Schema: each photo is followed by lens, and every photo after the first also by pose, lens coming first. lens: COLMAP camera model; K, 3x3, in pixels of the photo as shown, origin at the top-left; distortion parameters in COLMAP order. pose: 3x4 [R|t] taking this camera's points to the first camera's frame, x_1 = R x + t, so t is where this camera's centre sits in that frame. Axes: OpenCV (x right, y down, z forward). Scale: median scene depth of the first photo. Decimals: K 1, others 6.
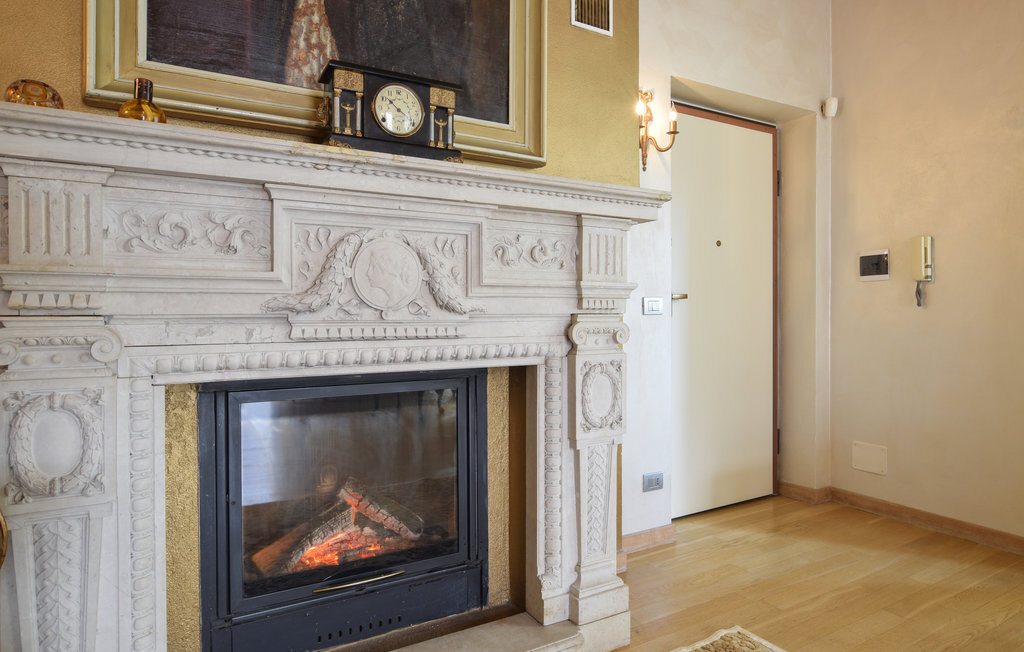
lens RADIAL K [[586.9, 0, 512.0], [0, 586.9, 326.0], [0, 0, 1]] dist [0.002674, 0.000523]
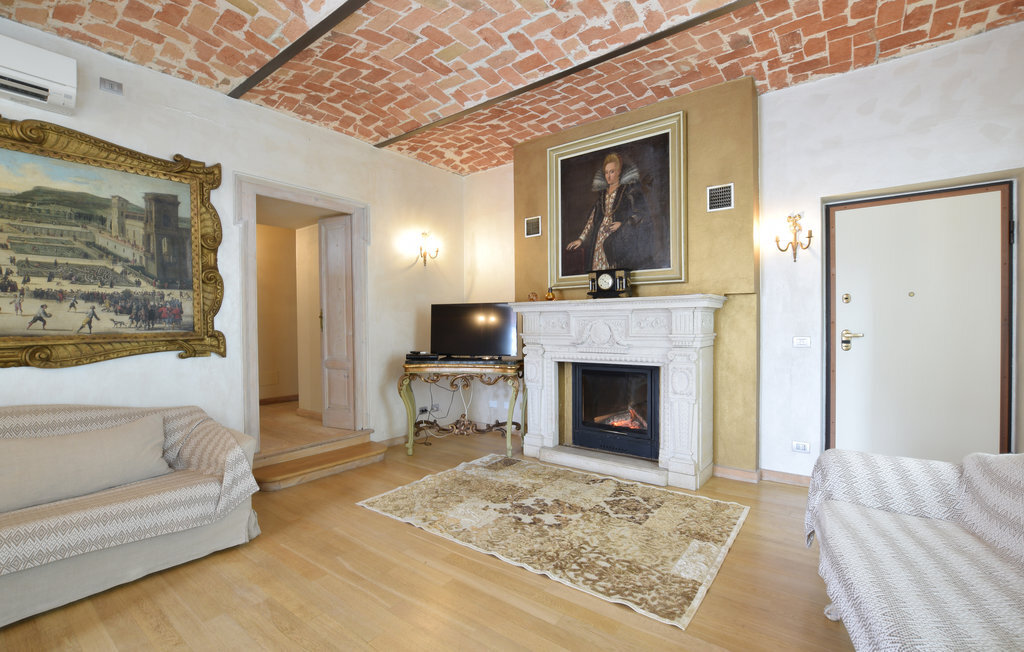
lens RADIAL K [[451.2, 0, 512.0], [0, 451.2, 326.0], [0, 0, 1]] dist [-0.001207, -0.000105]
pose [[0.401248, 0.007395, -0.915940, 1.755363], [-0.007523, 0.999960, 0.004778, -0.127567], [0.915939, 0.004973, 0.401288, -0.425619]]
